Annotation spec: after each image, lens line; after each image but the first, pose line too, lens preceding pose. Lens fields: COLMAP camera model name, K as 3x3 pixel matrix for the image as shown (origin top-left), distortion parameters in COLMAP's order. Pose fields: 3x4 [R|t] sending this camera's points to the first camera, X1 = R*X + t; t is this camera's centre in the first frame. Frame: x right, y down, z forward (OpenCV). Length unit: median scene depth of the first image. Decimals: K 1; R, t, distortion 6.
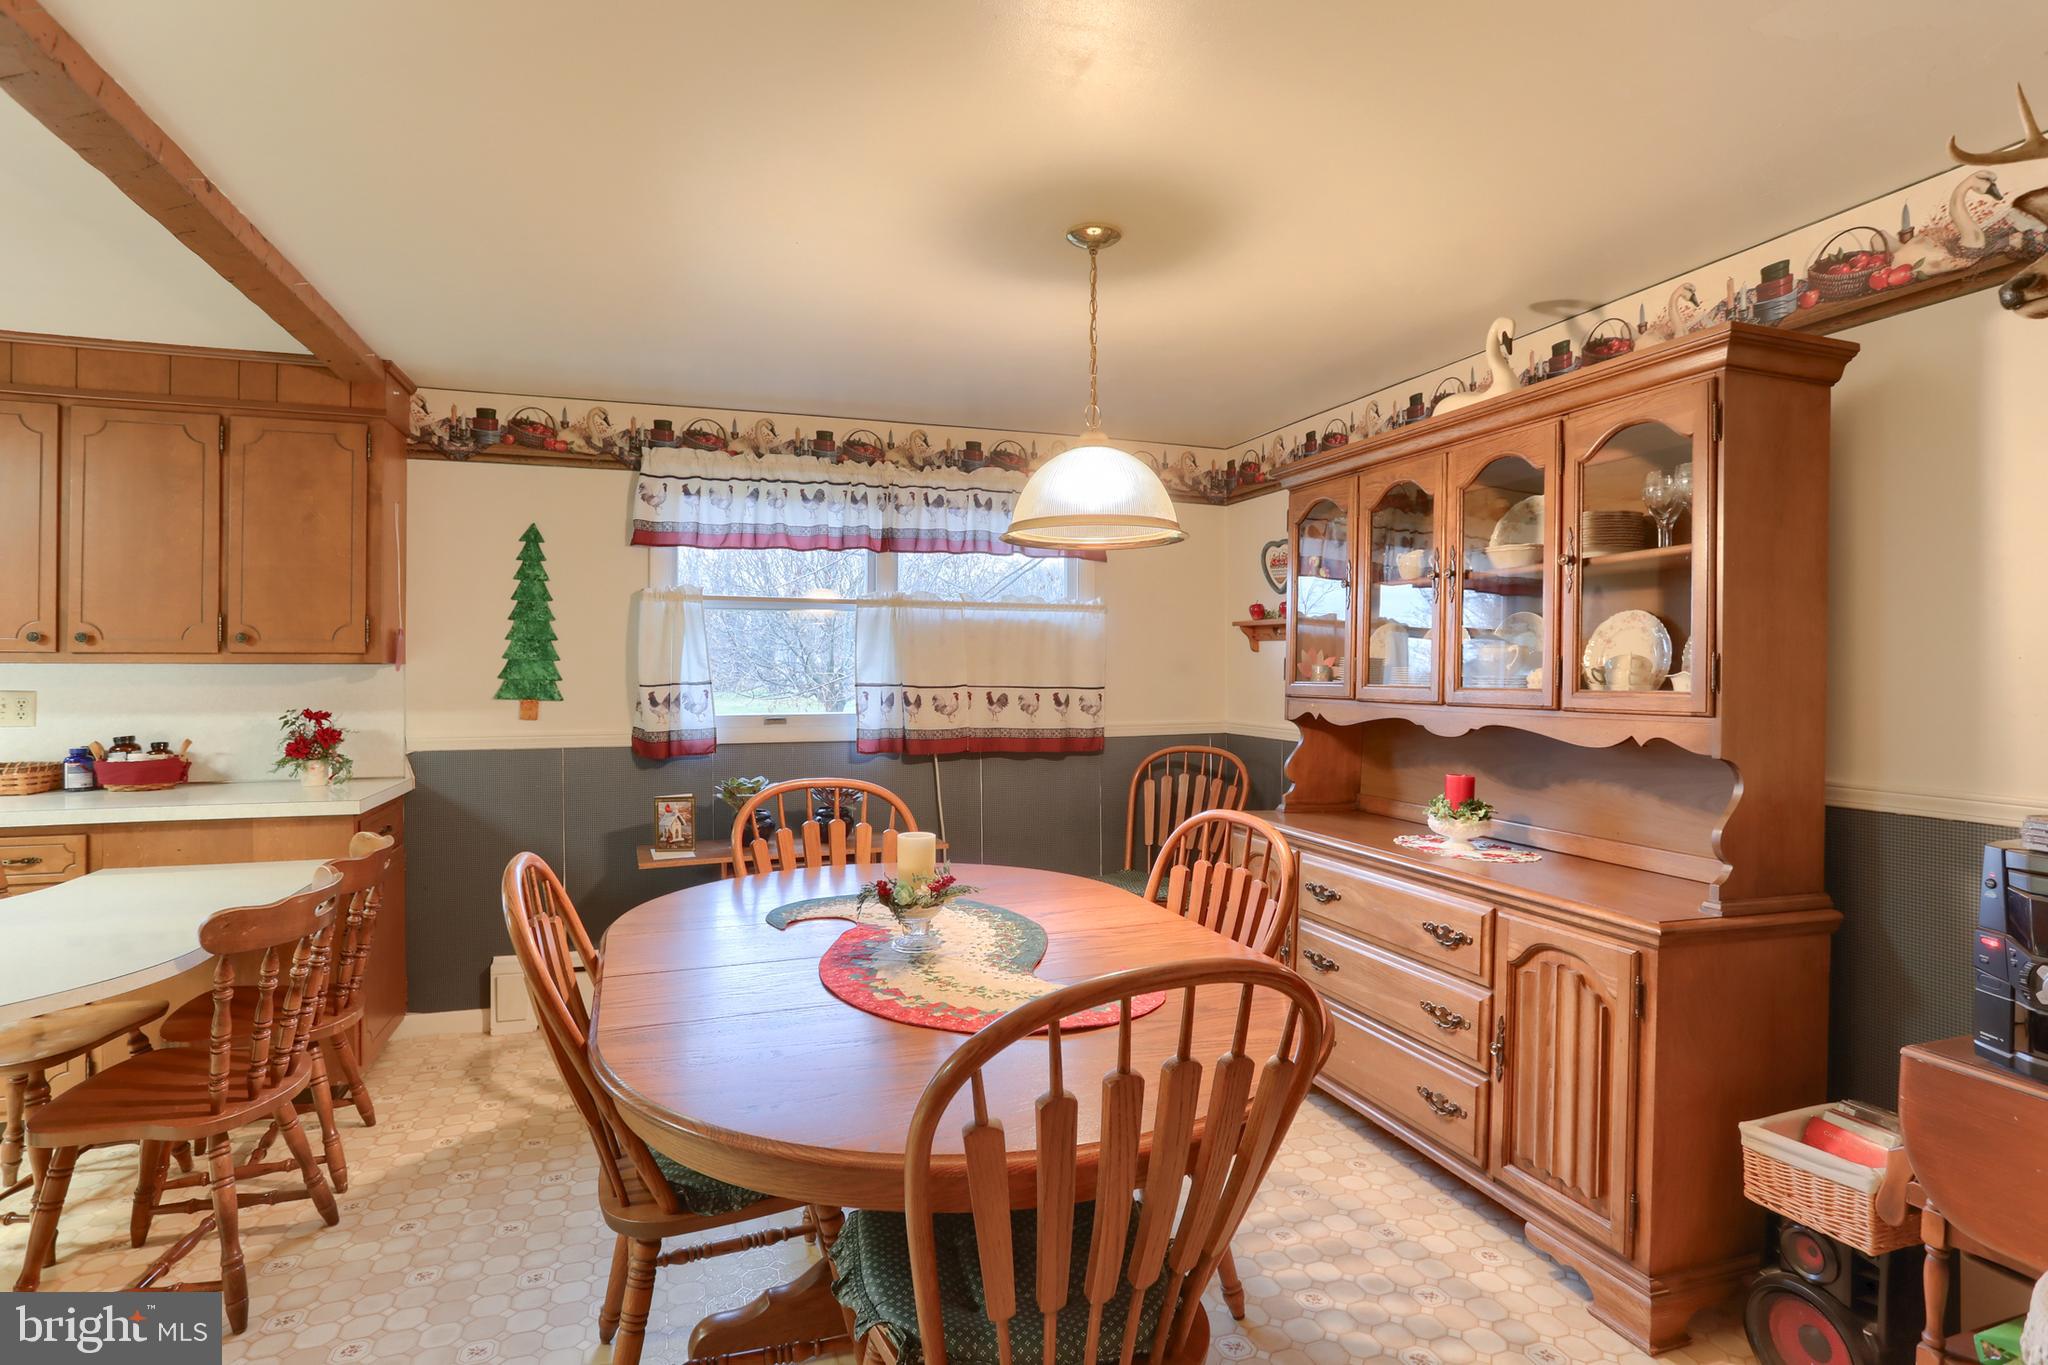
lens RADIAL K [[1048.0, 0, 1007.3], [0, 1048.0, 678.8], [0, 0, 1]] dist [-0.045974, 0.027217]
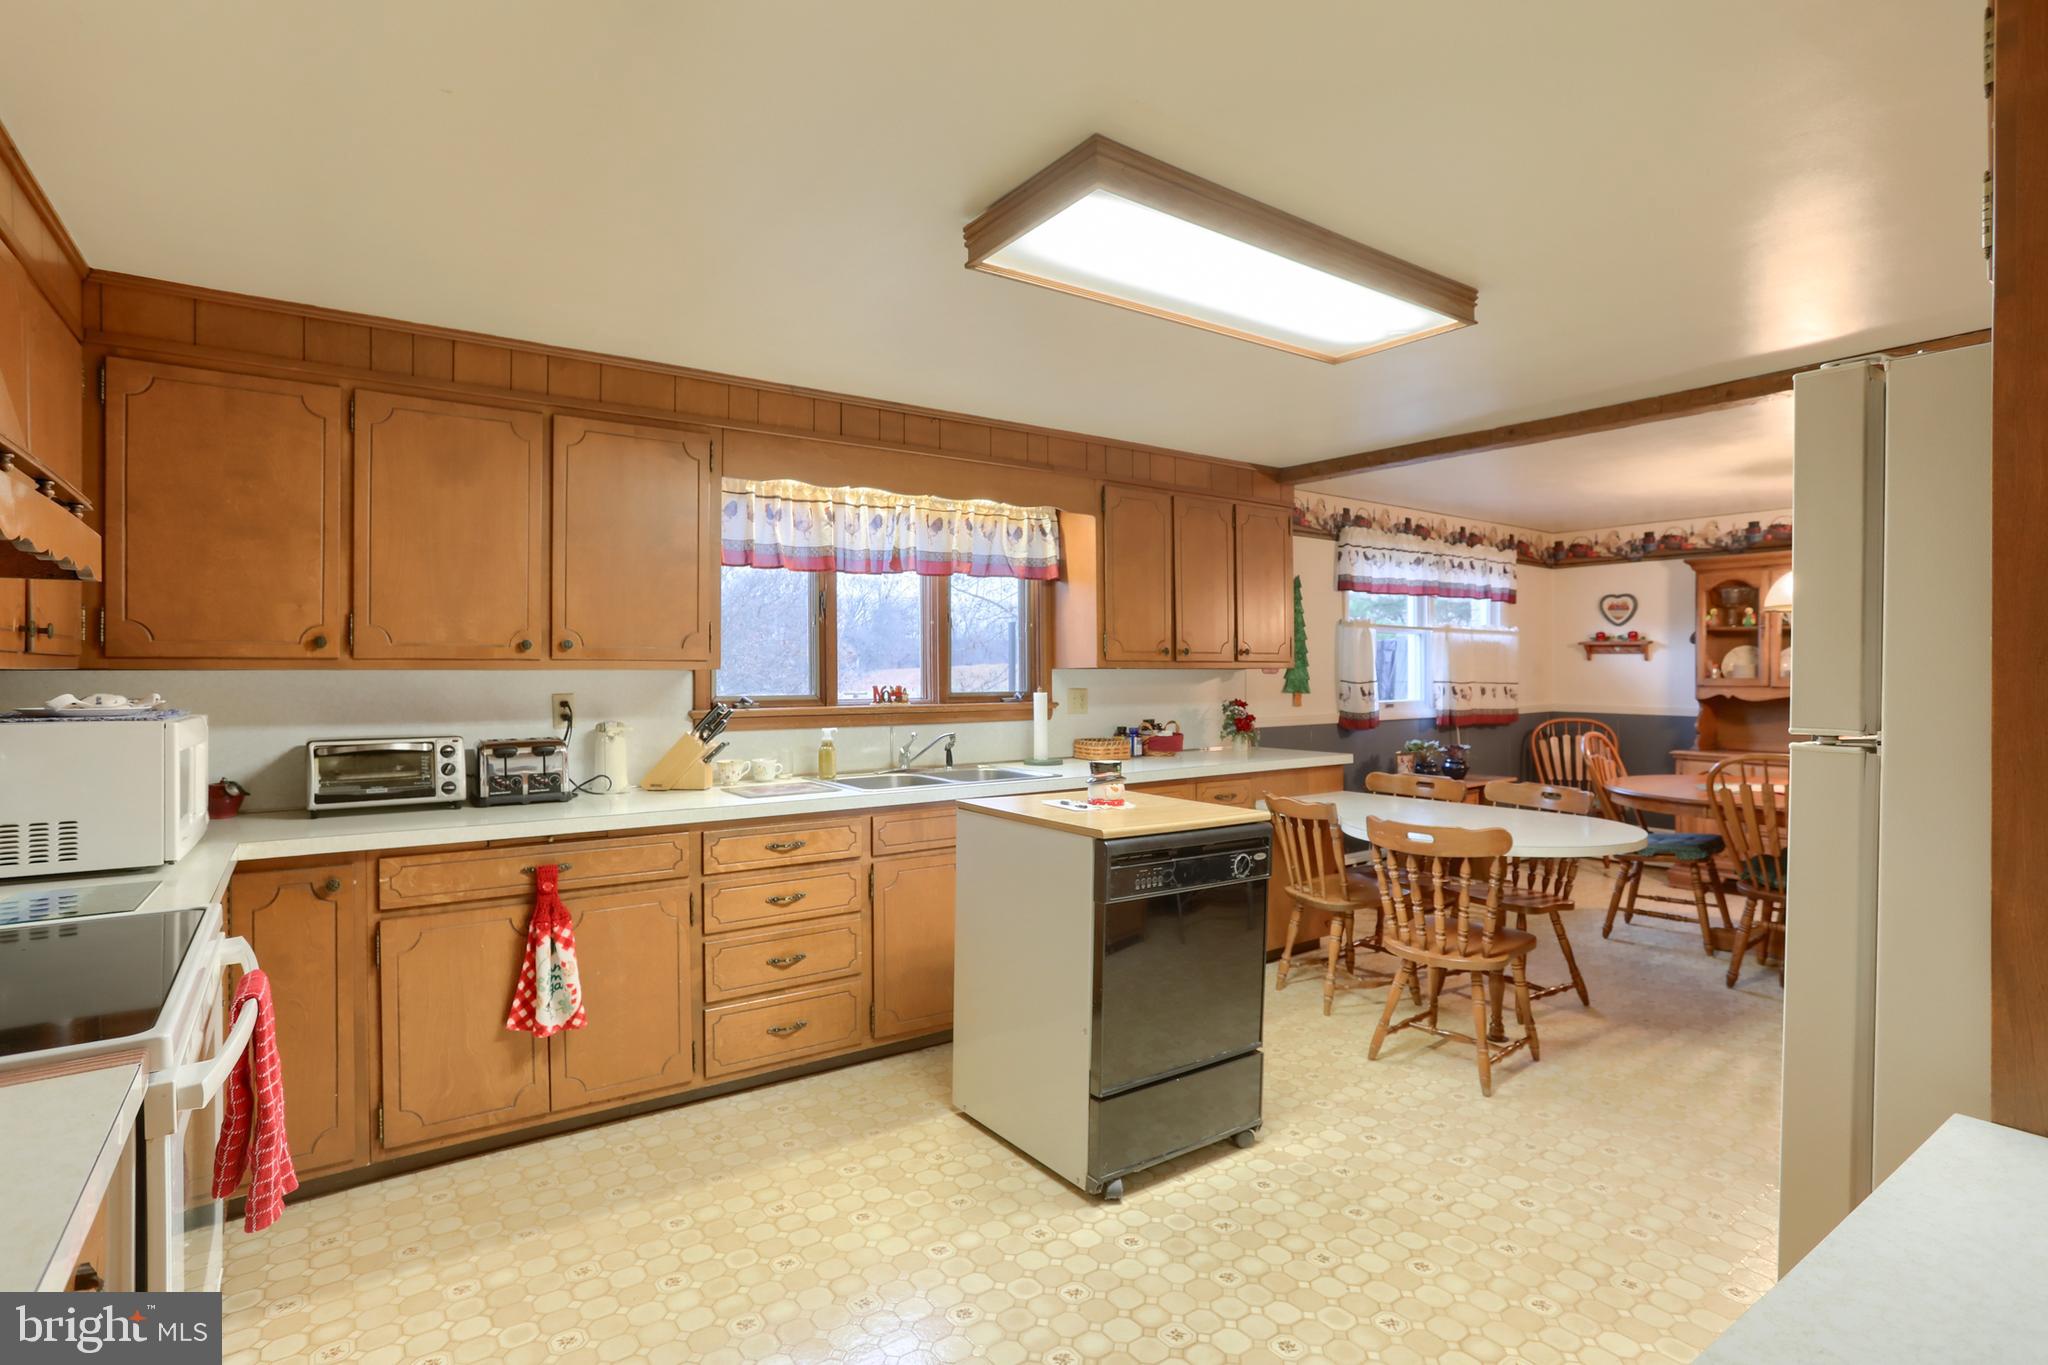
lens RADIAL K [[1026.6, 0, 1038.2], [0, 1026.6, 656.4], [0, 0, 1]] dist [-0.063170, 0.038505]
pose [[0.952382, 0.002028, 0.304900, -1.155771], [0.005602, 0.999693, -0.024148, 0.001134], [-0.304856, 0.024706, 0.952078, -0.262826]]
